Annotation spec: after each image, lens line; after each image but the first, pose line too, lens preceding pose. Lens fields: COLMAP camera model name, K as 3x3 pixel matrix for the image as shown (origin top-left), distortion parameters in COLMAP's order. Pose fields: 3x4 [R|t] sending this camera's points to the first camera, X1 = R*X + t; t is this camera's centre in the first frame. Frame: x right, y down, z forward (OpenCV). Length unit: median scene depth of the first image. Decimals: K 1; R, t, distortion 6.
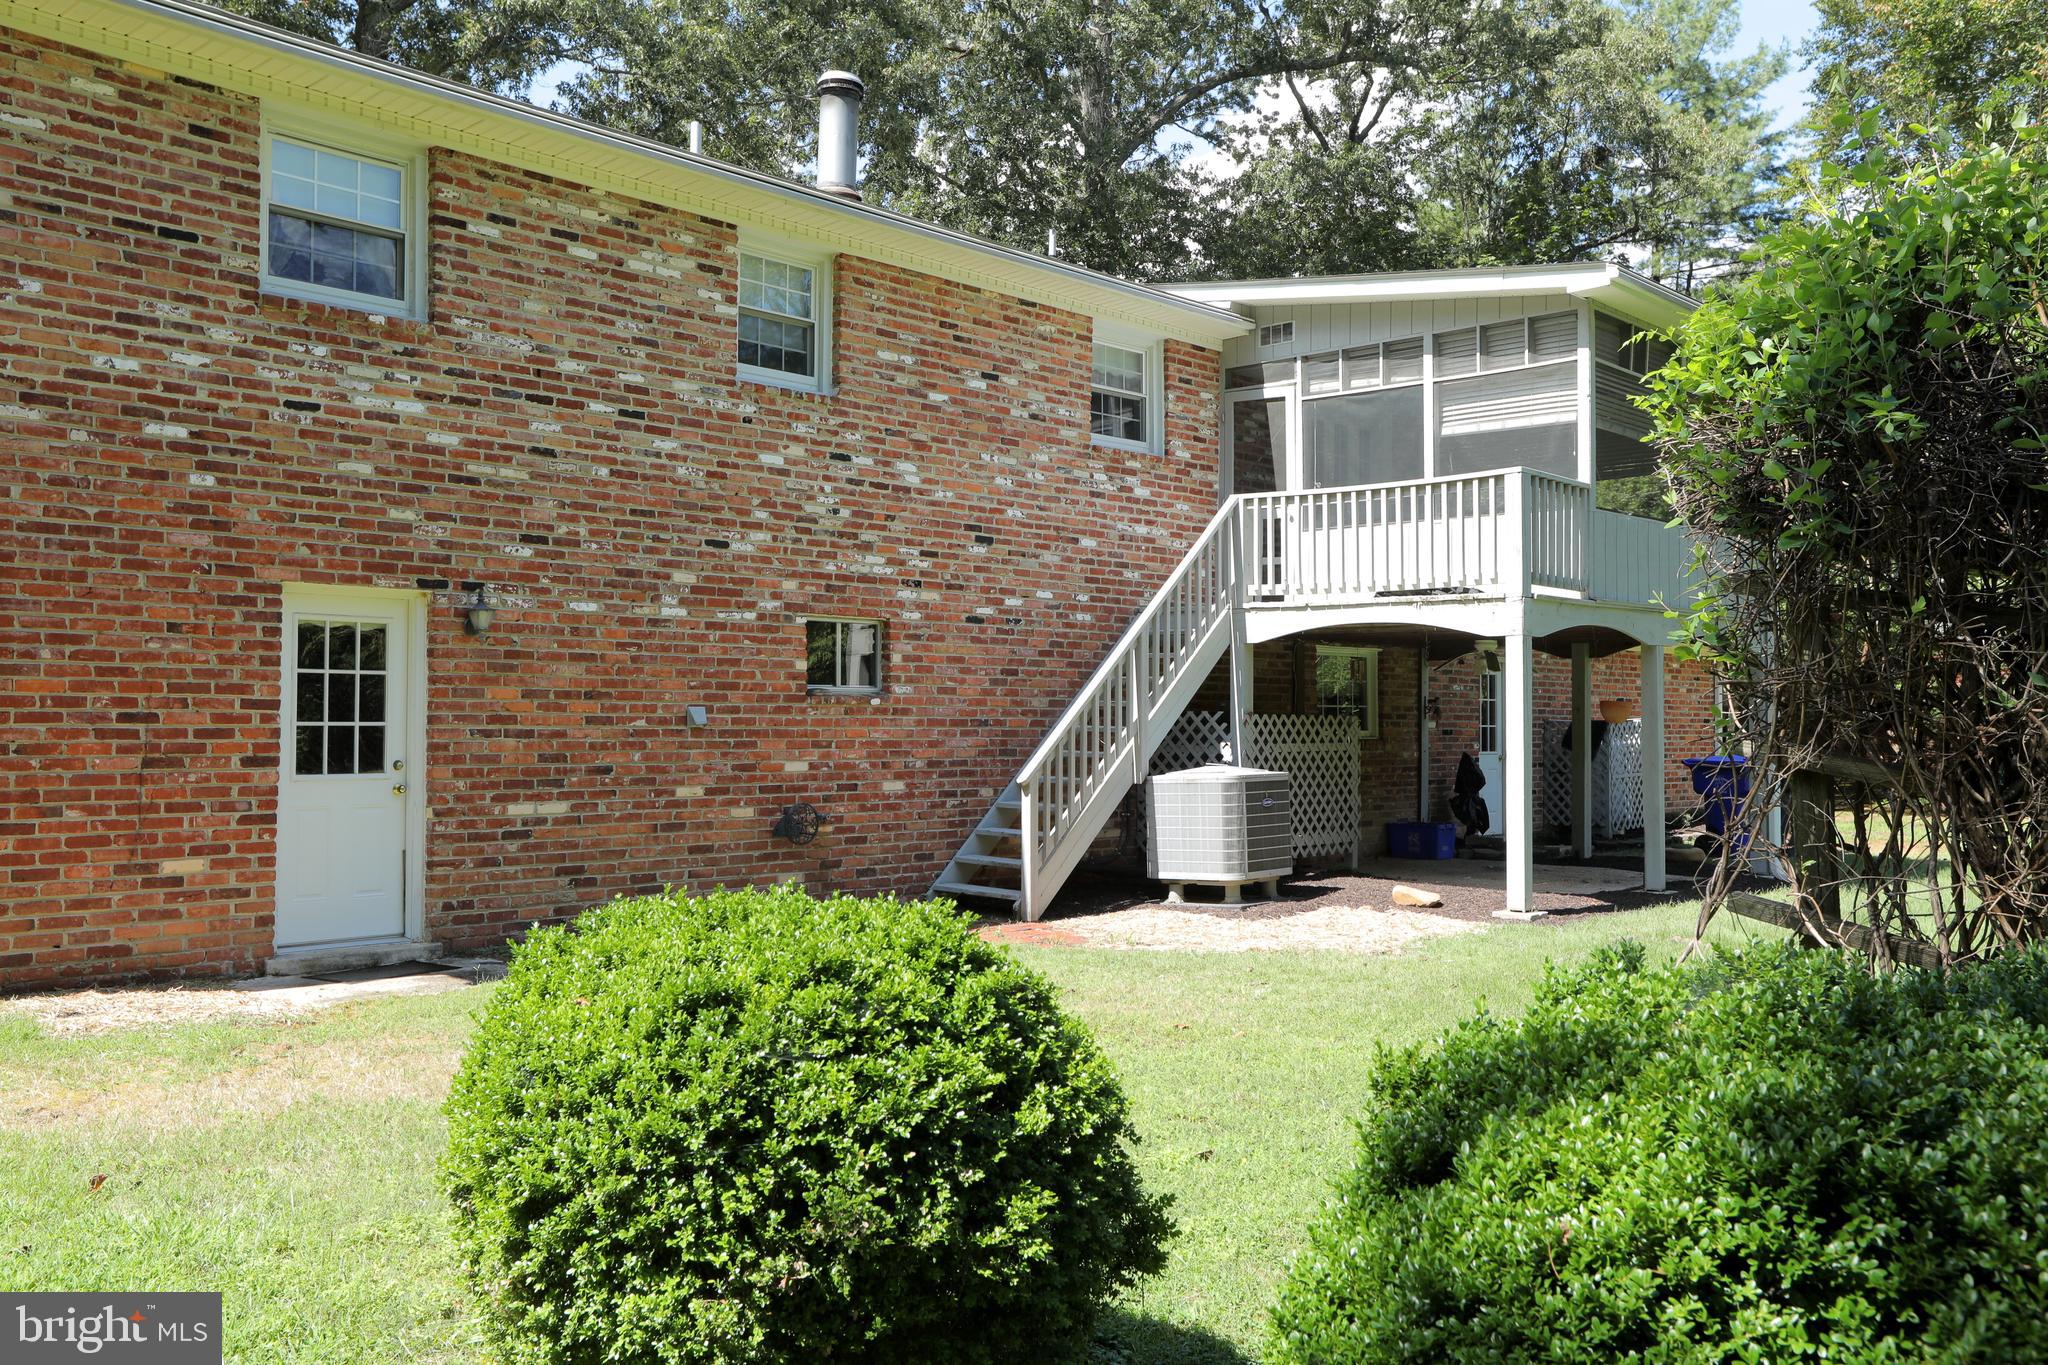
lens RADIAL K [[1747.5, 0, 1020.7], [0, 1747.5, 681.6], [0, 0, 1]] dist [0.014751, 0.018966]
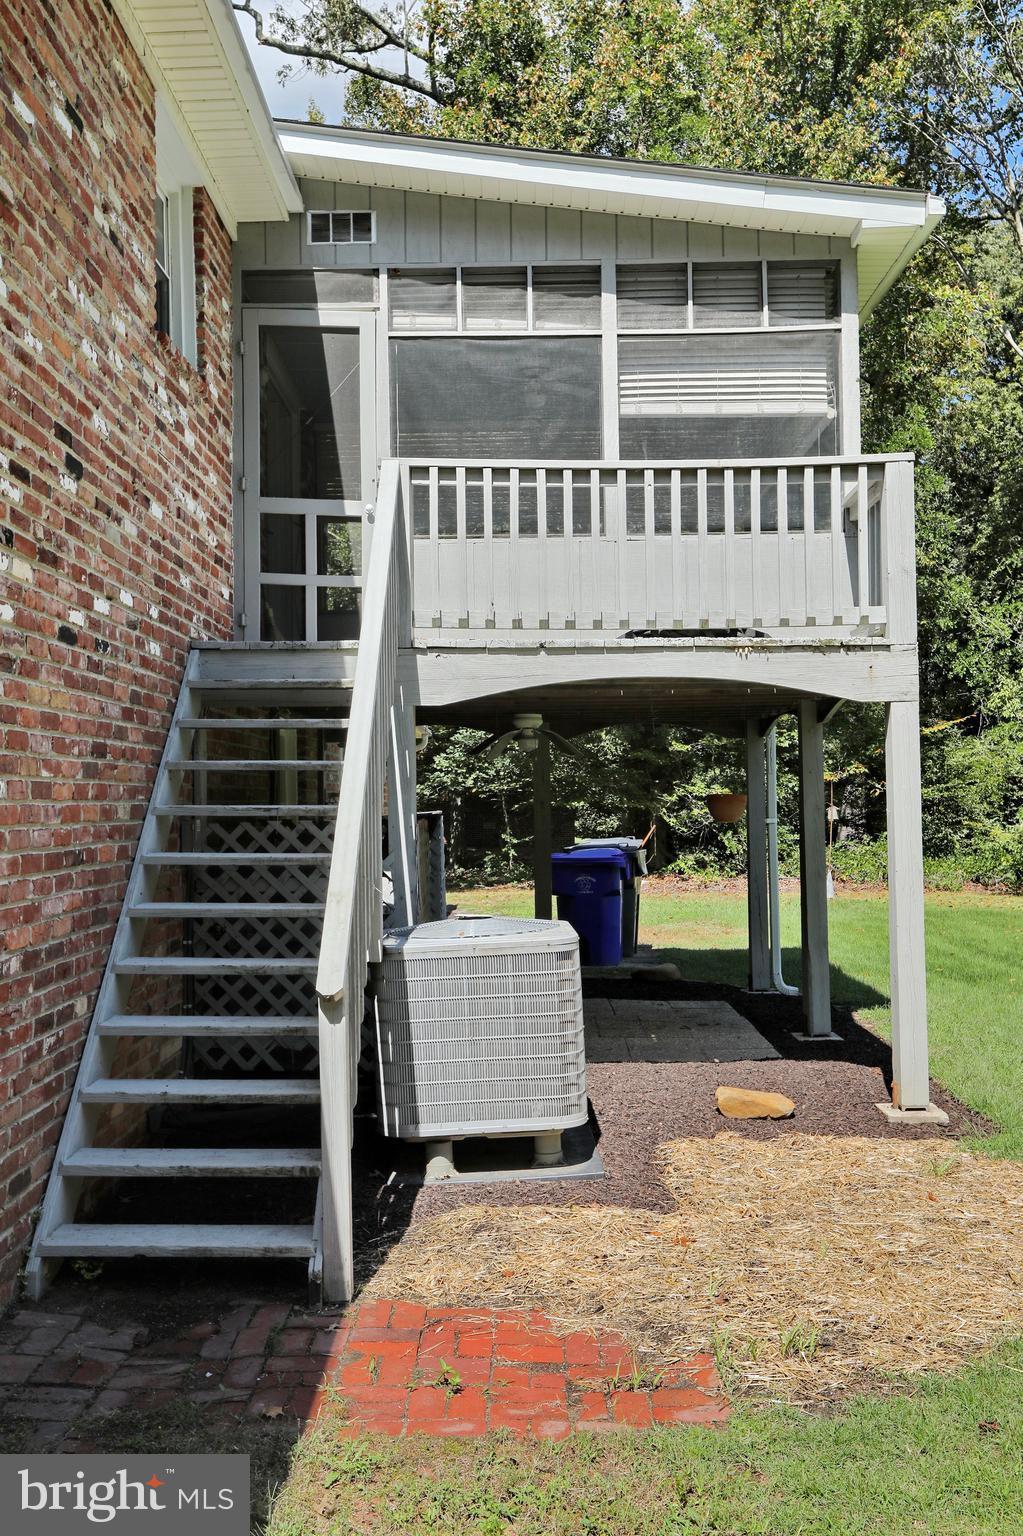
lens RADIAL K [[1512.2, 0, 515.8], [0, 1512.2, 763.2], [0, 0, 1]] dist [0.011494, 0.000000]
pose [[0.730671, 0.002314, 0.682726, -0.223314], [0.000760, 0.999991, -0.004202, 0.000035], [-0.682729, 0.003589, 0.730663, 0.661738]]
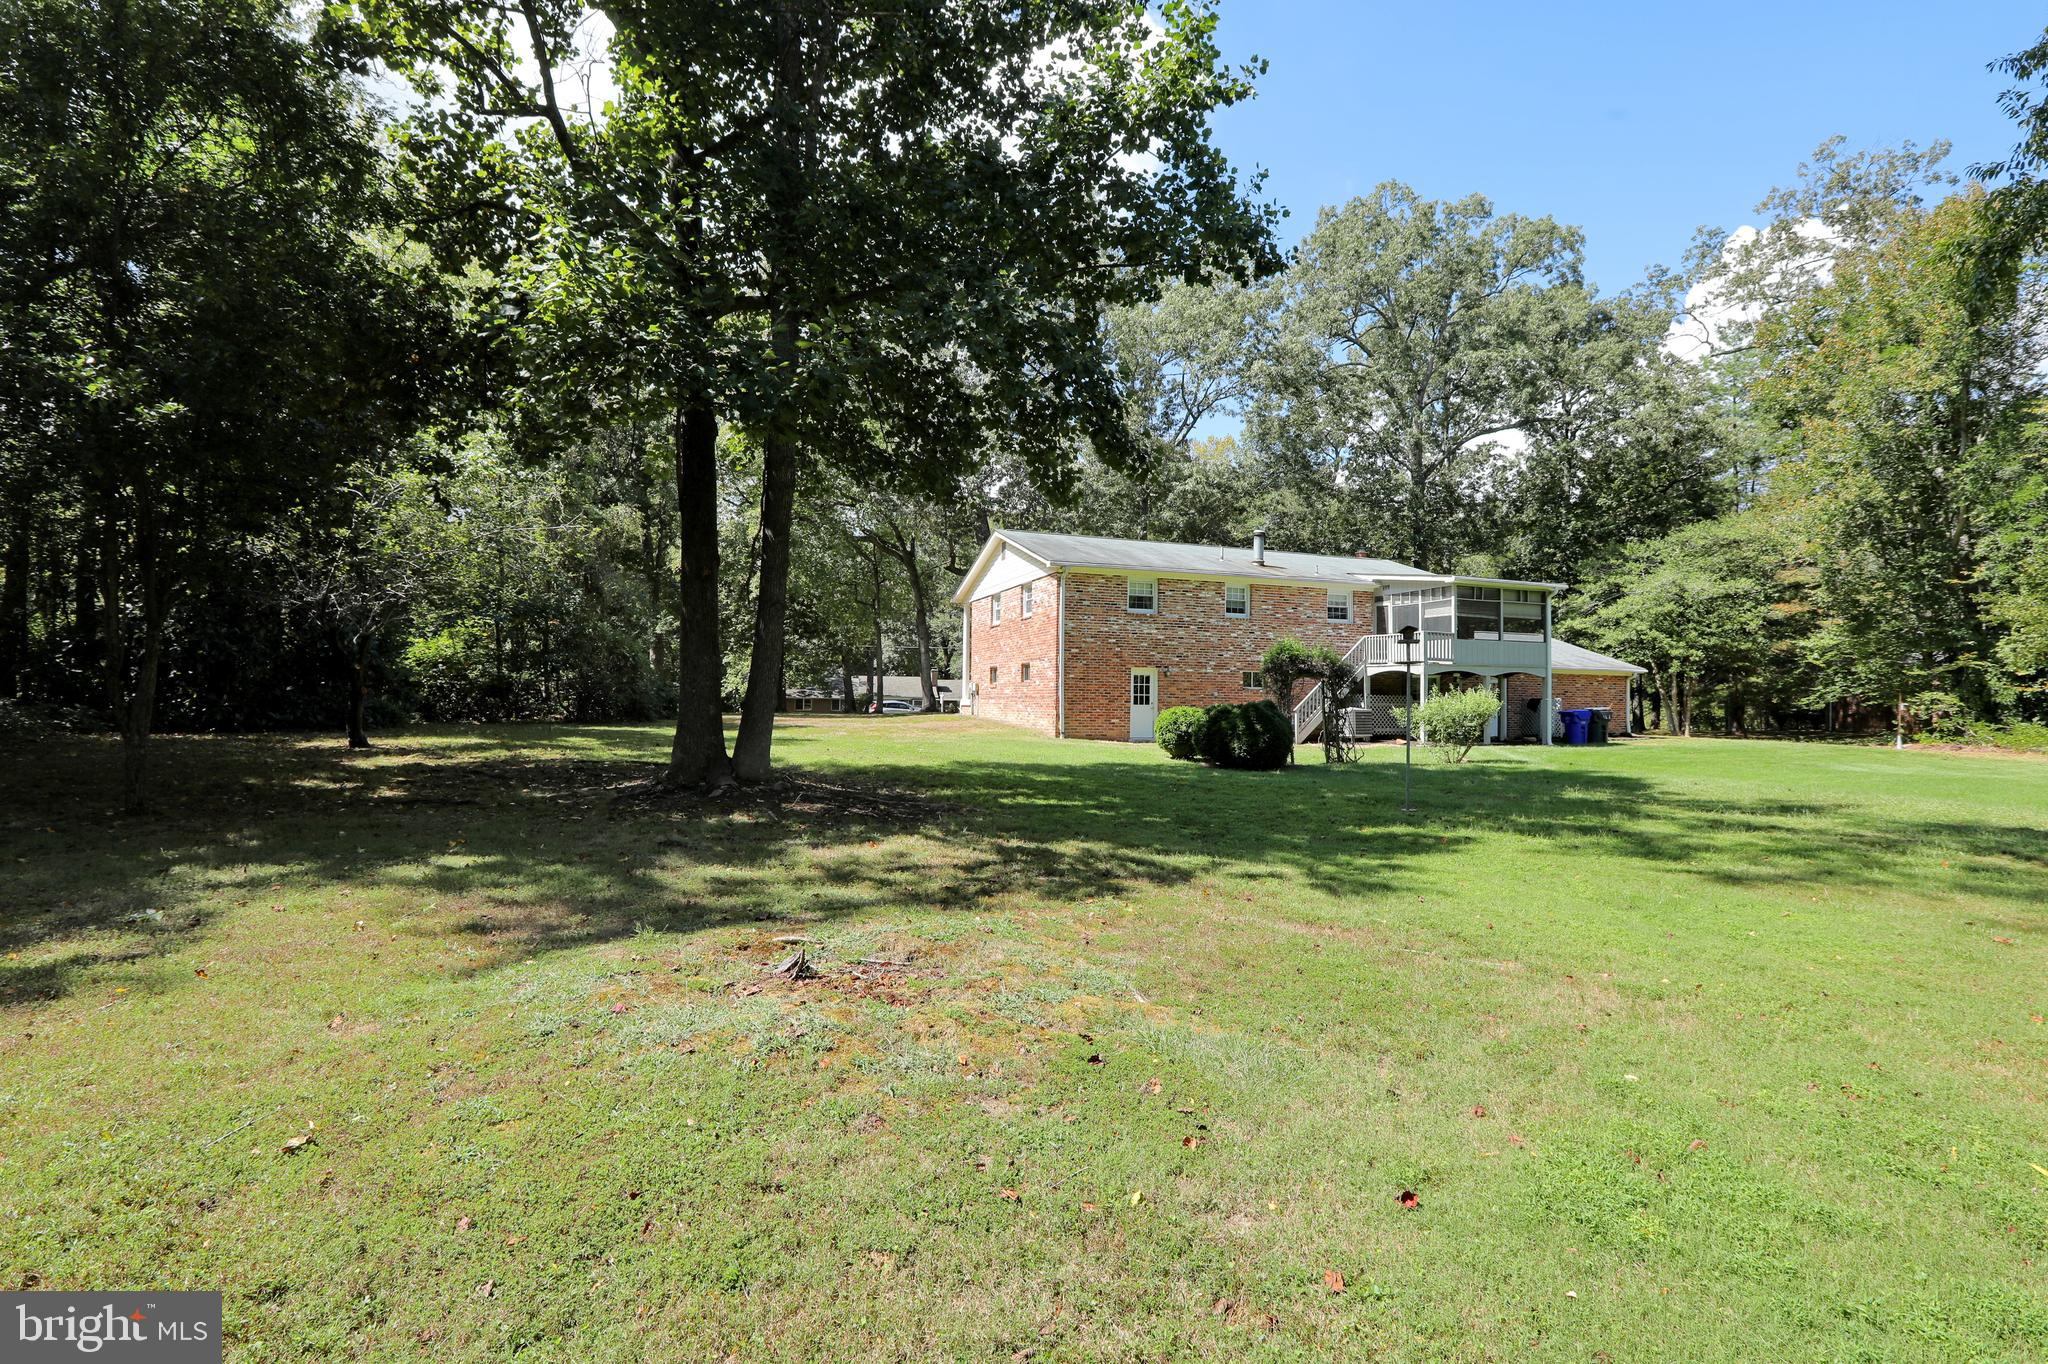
lens RADIAL K [[940.7, 0, 1034.2], [0, 940.7, 684.6], [0, 0, 1]] dist [-0.045207, 0.011963]
pose [[0.890507, -0.002718, -0.454961, 0.447788], [0.002691, 0.999996, -0.000708, -0.003209], [0.454961, -0.000594, 0.890511, -1.221249]]
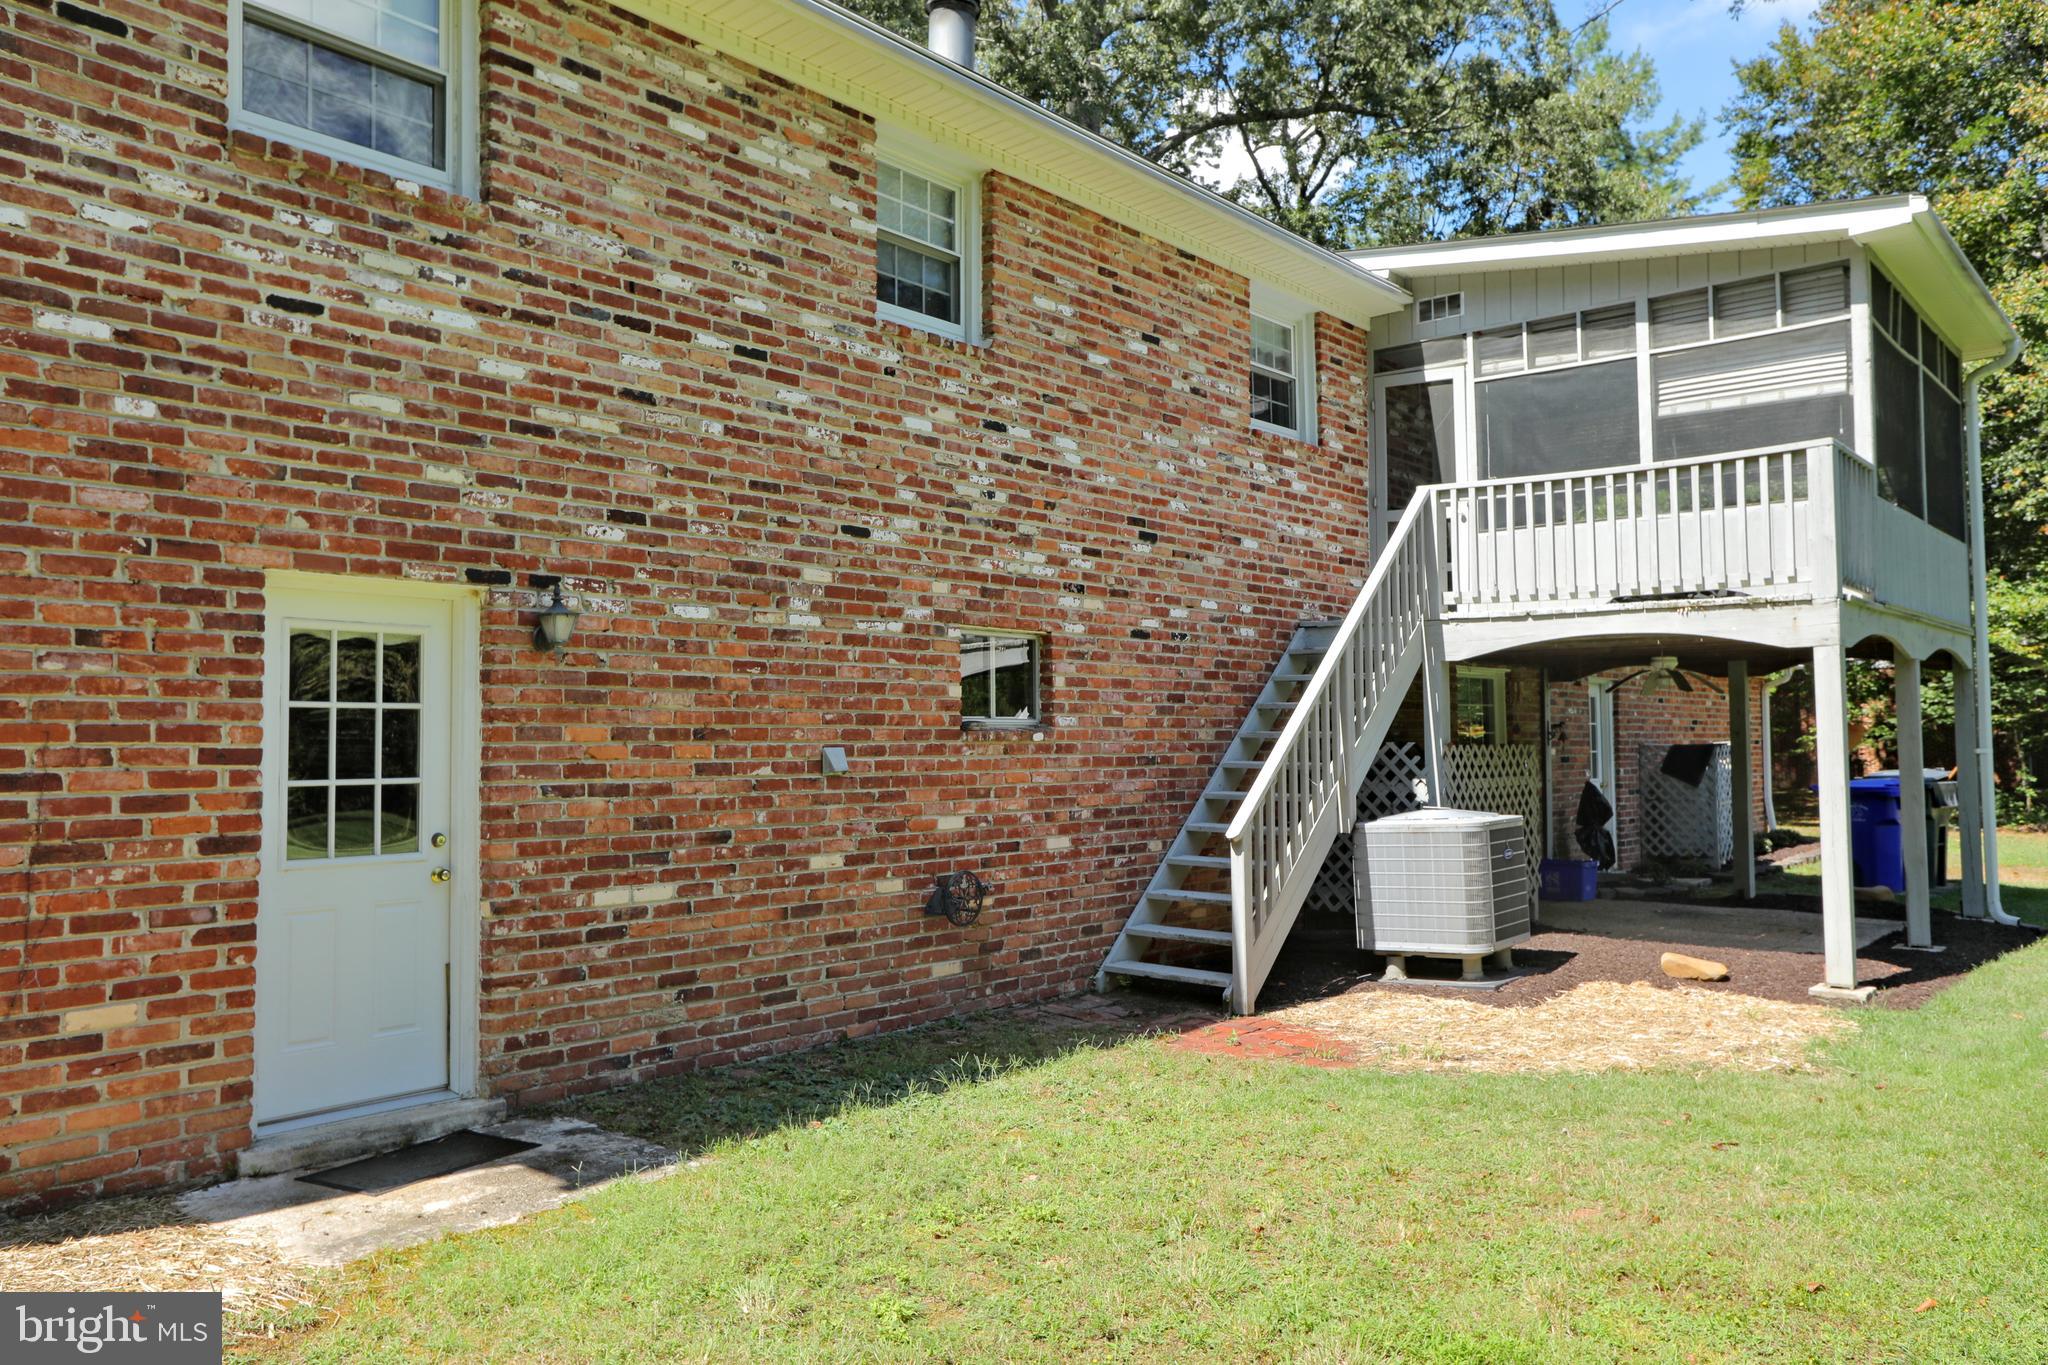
lens RADIAL K [[1523.7, 0, 1027.4], [0, 1523.7, 679.4], [0, 0, 1]] dist [-0.015215, 0.049390]
pose [[0.998109, -0.009873, 0.060668, -0.128415], [0.011103, 0.999739, -0.019971, -0.000752], [-0.060455, 0.020607, 0.997958, 0.310898]]
